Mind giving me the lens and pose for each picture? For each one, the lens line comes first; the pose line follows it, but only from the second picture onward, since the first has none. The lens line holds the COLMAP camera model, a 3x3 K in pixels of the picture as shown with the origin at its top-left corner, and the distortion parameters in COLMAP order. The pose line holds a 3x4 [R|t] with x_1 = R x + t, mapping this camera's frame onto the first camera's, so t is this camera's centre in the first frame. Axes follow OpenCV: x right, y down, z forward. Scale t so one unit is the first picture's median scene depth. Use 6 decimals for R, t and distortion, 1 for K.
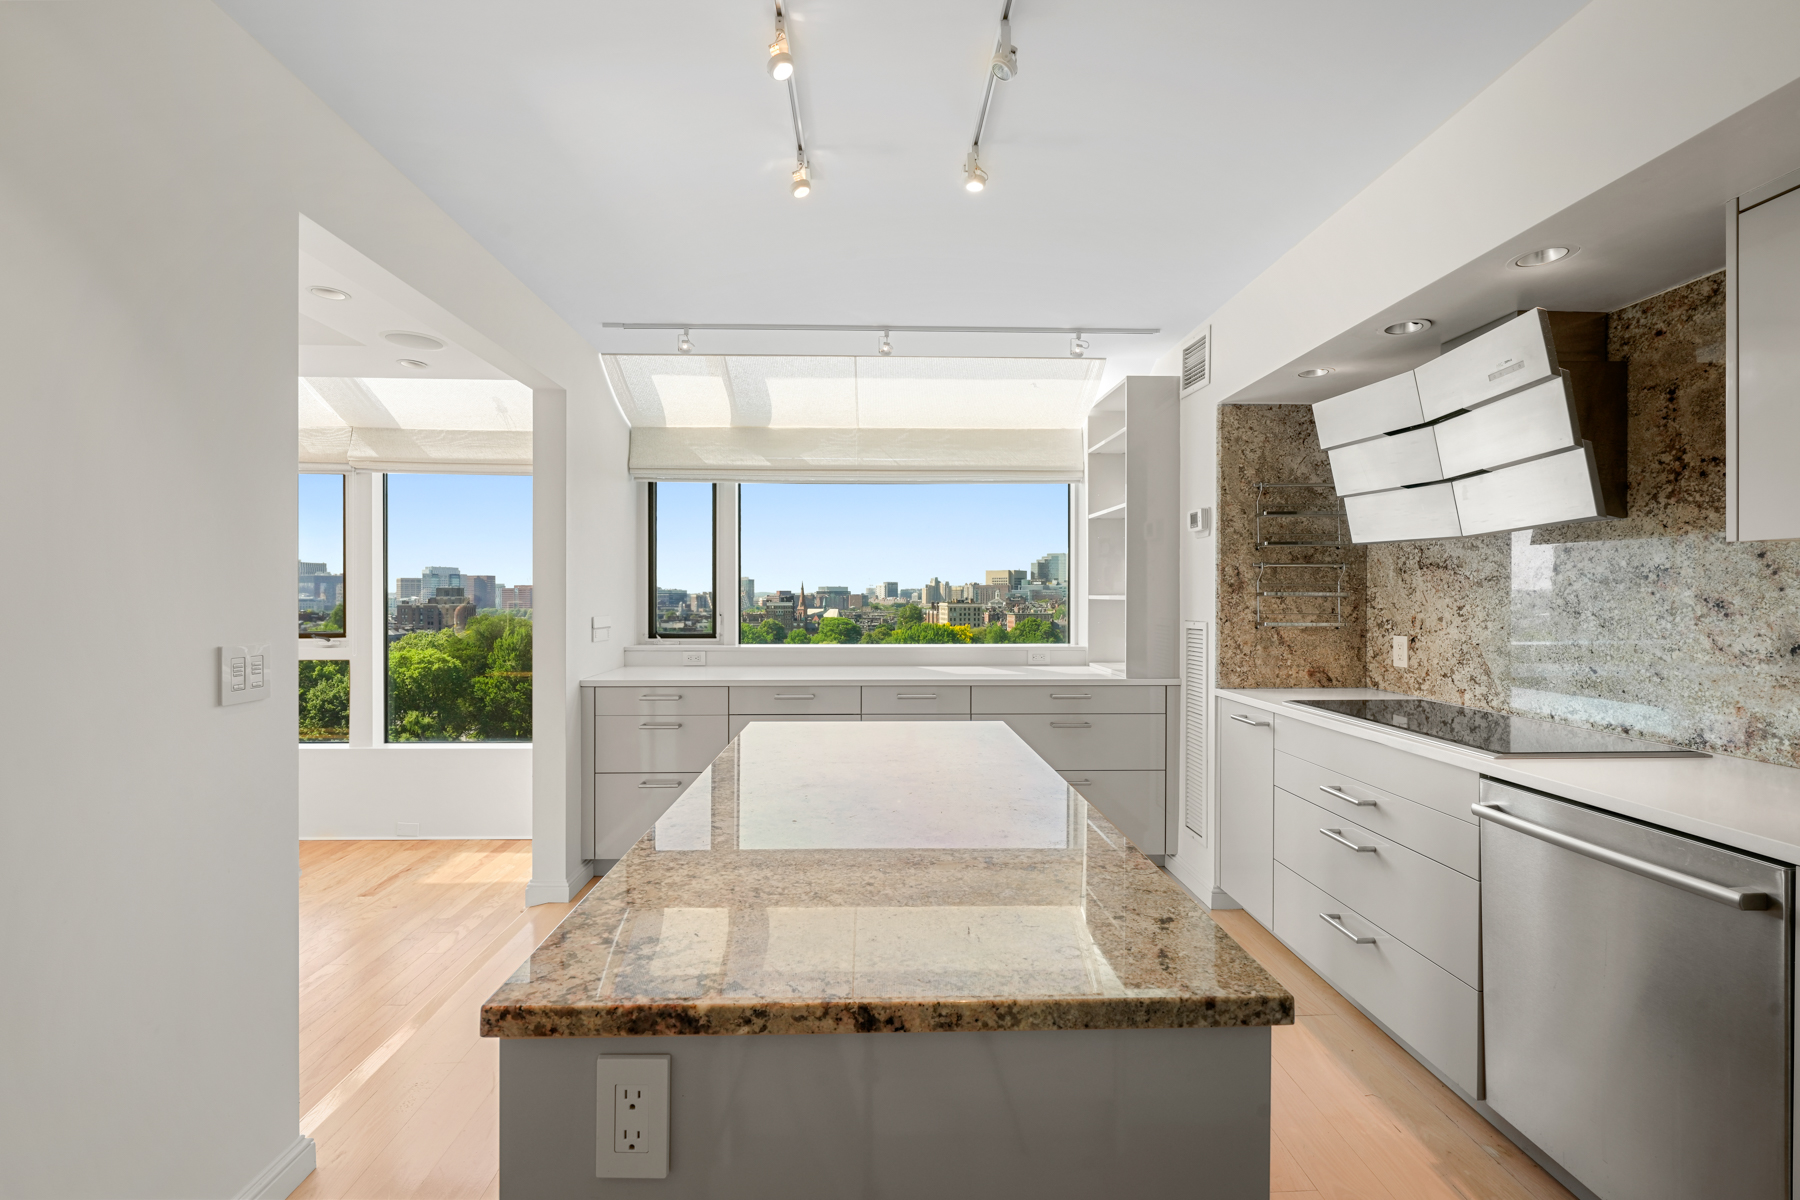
lens RADIAL K [[753.3, 0, 892.1], [0, 753.3, 598.9], [0, 0, 1]] dist [-0.000984, 0.000047]
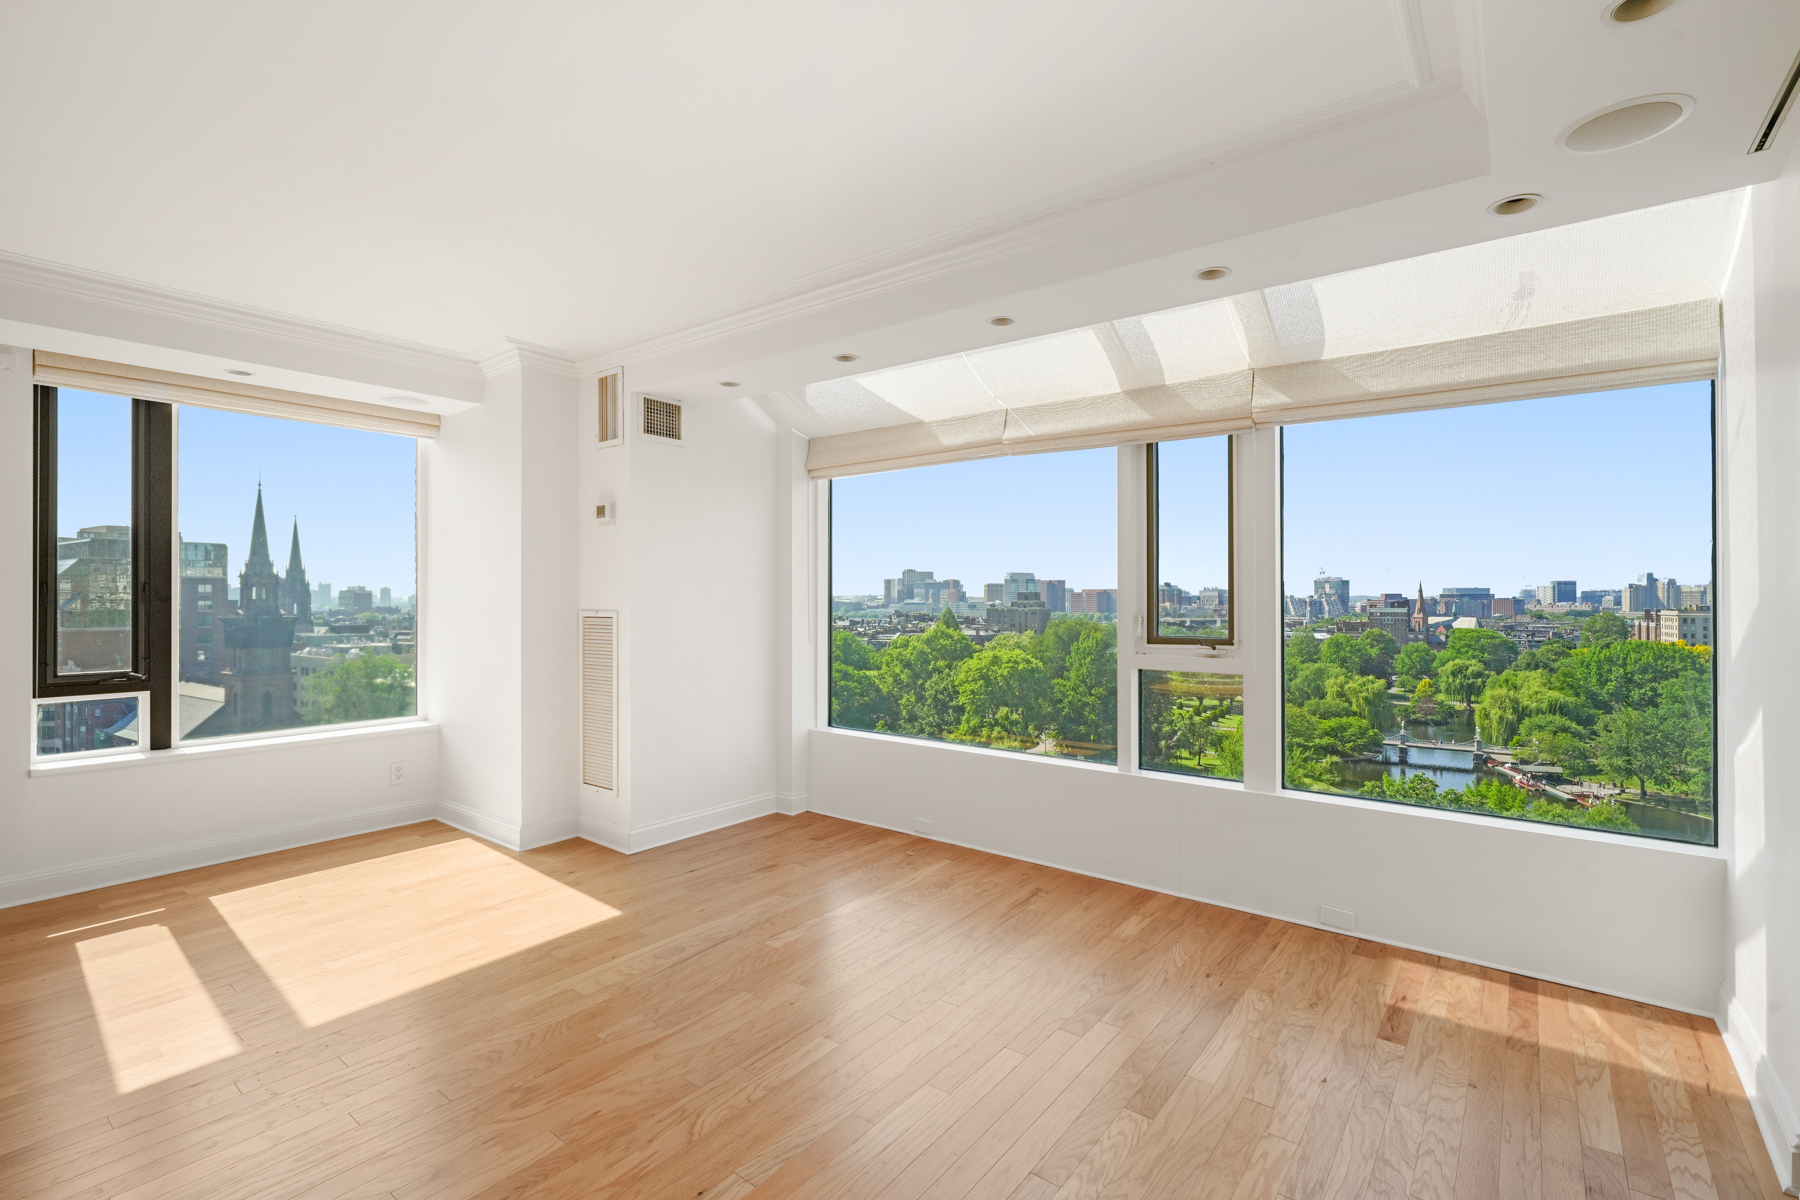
lens RADIAL K [[813.9, 0, 900.0], [0, 813.9, 592.1], [0, 0, 1]] dist [-0.000211, 0.000244]
pose [[0.774590, -0.005442, -0.632440, -0.666694], [-0.003276, 0.999915, -0.012615, 0.012687], [0.632455, 0.011844, 0.774506, 0.194226]]
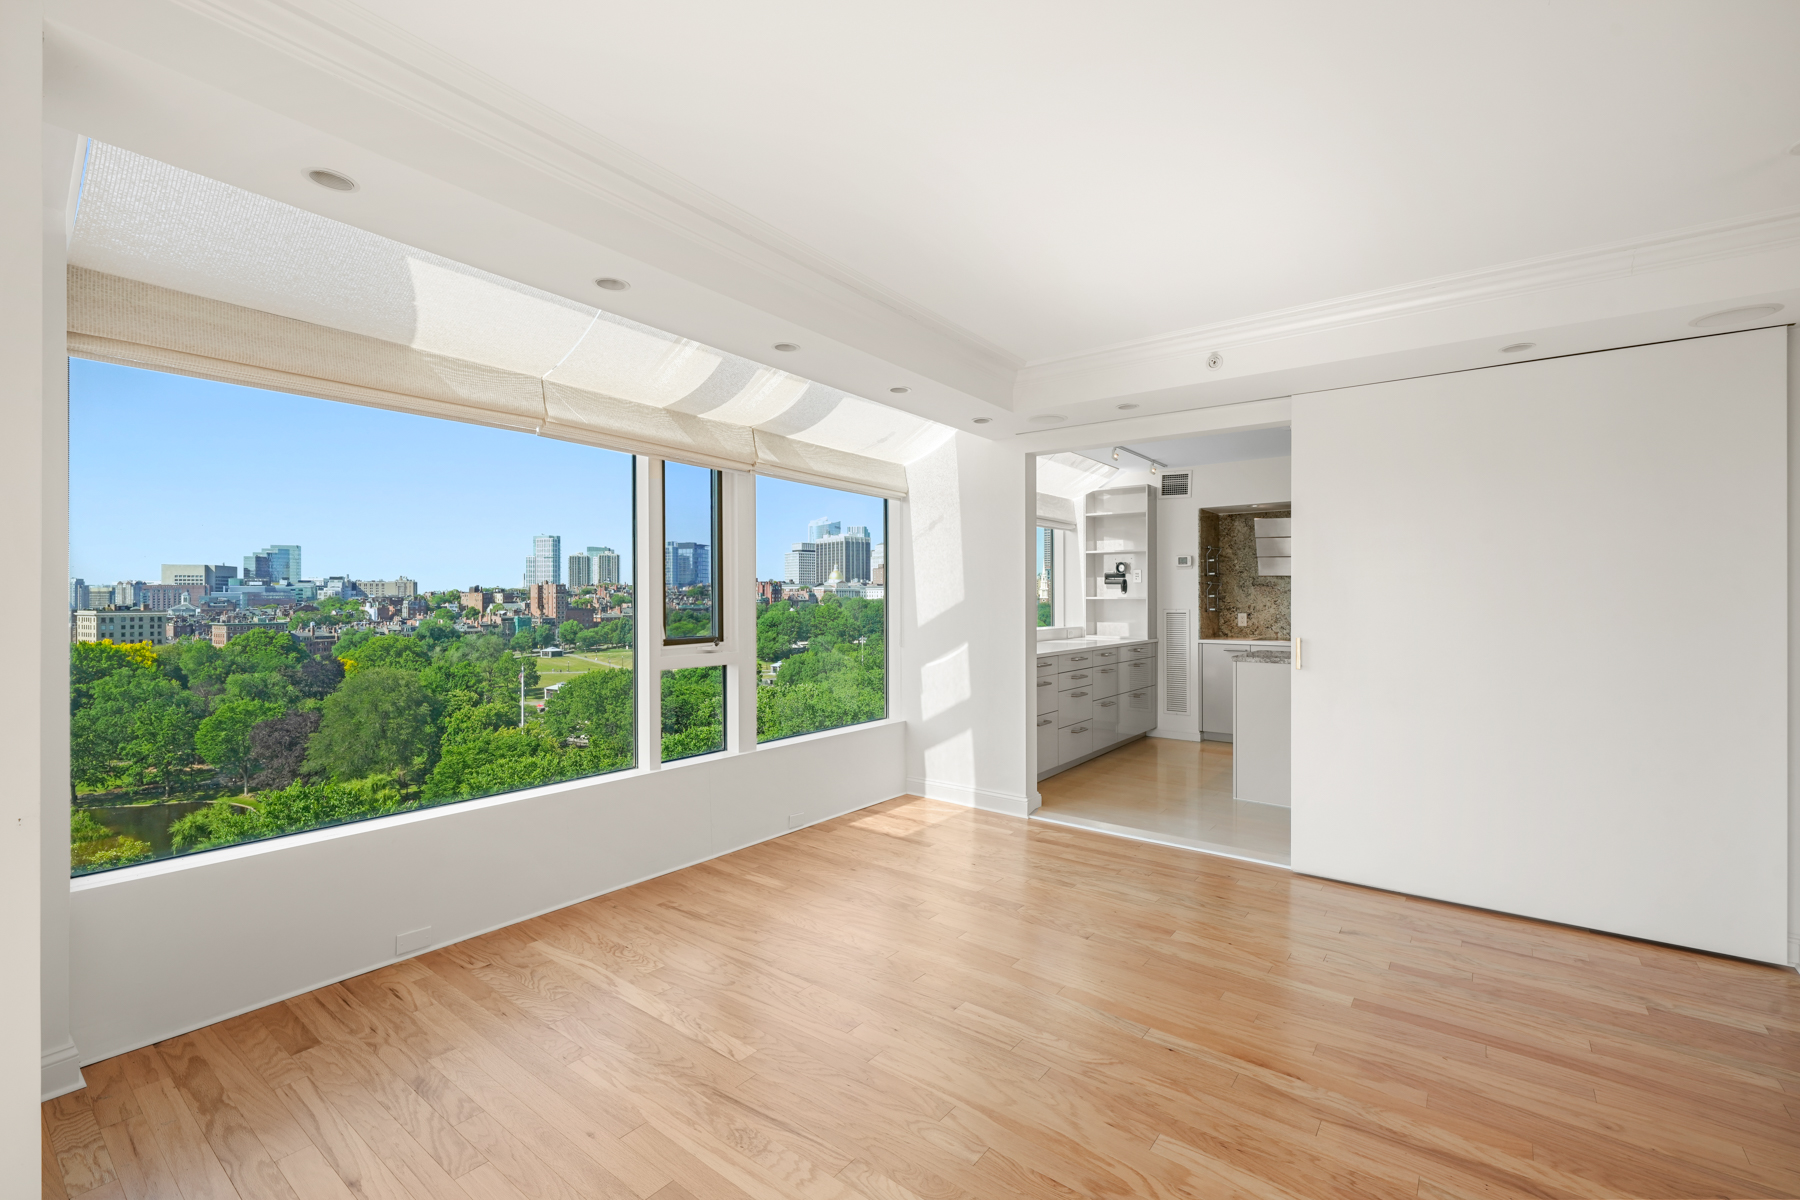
lens RADIAL K [[770.6, 0, 900.1], [0, 770.6, 595.9], [0, 0, 1]] dist [-0.000519, 0.000196]
pose [[0.626685, 0.000650, 0.779273, -1.950188], [0.005842, 0.999968, -0.005532, 0.000443], [-0.779251, 0.008020, 0.626660, 0.299083]]
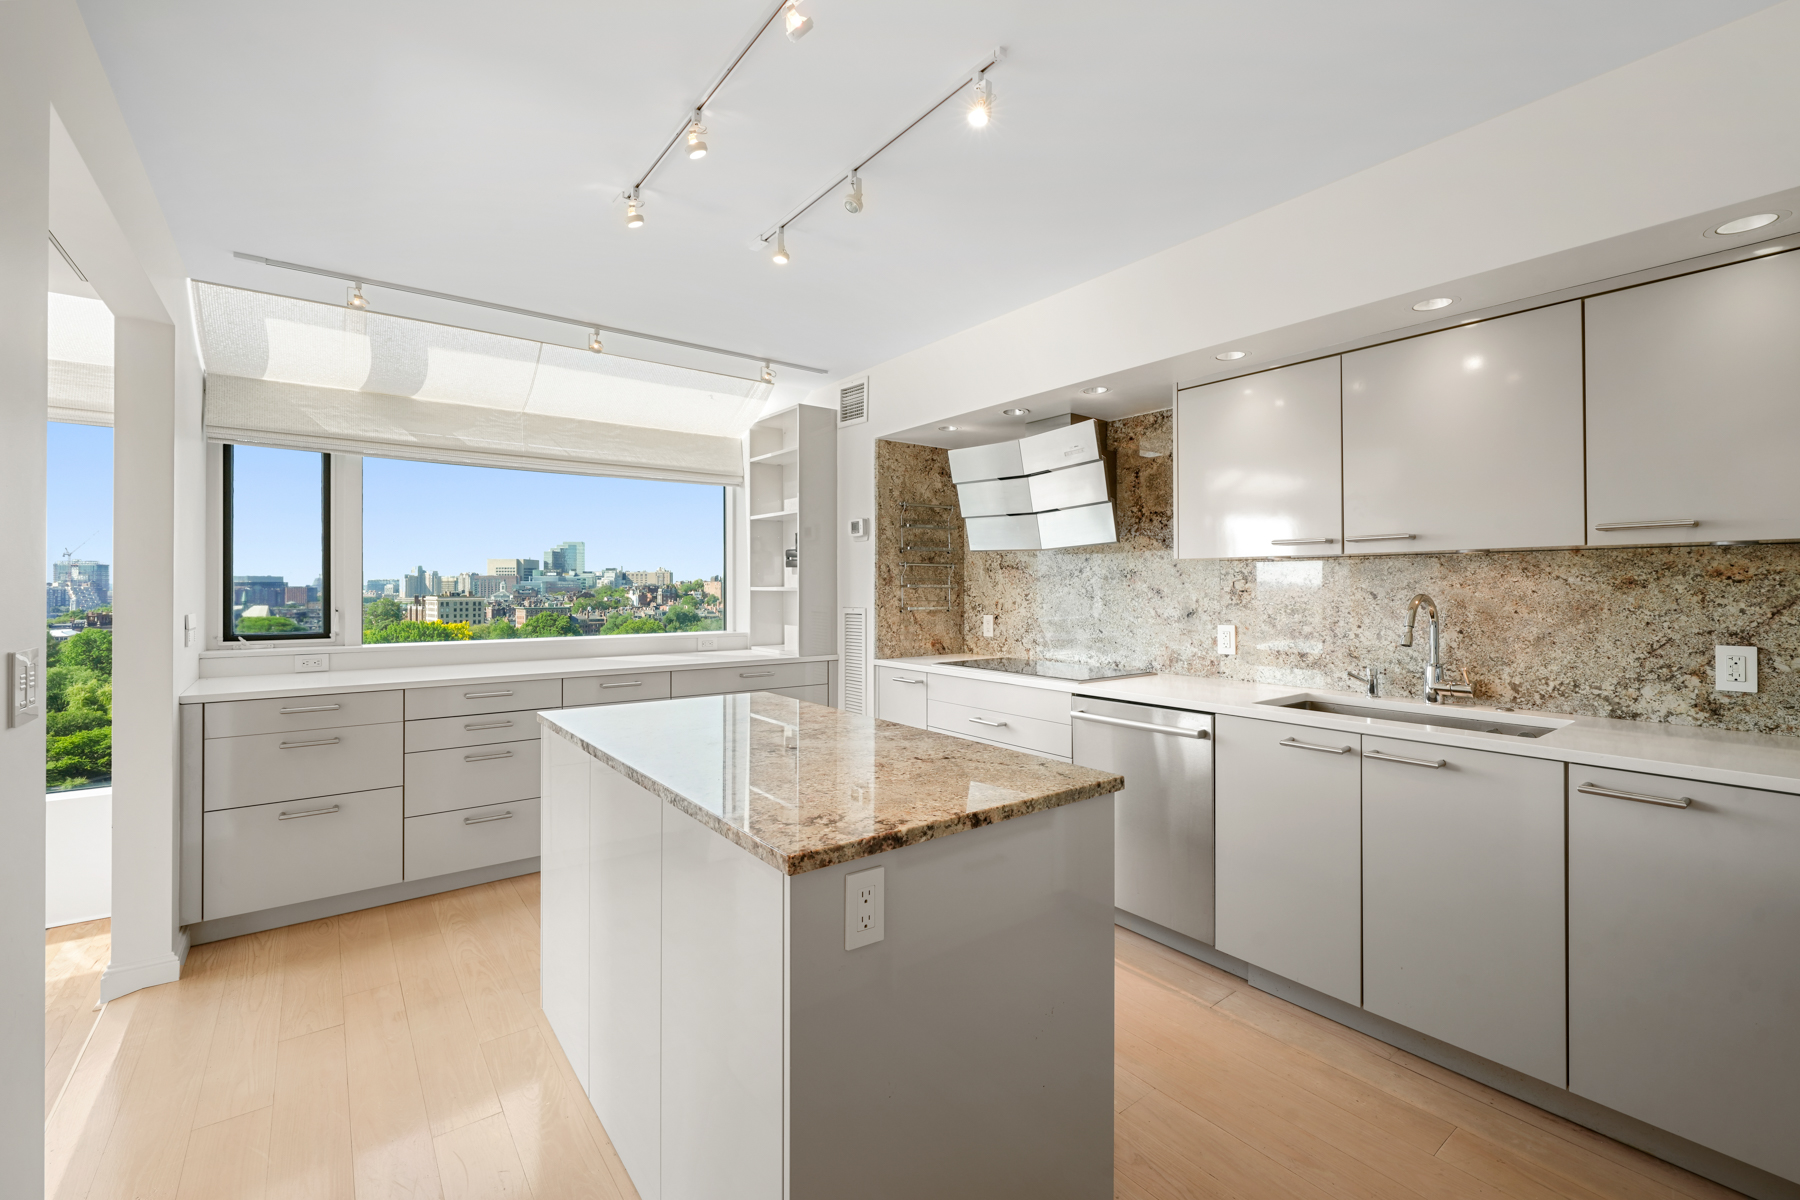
lens RADIAL K [[765.2, 0, 905.7], [0, 765.2, 585.9], [0, 0, 1]] dist [0.000199, 0.000297]
pose [[0.811242, 0.000307, 0.584711, -0.310772], [0.003509, 0.999979, -0.005393, 0.000763], [-0.584701, 0.006427, 0.811224, -0.098972]]
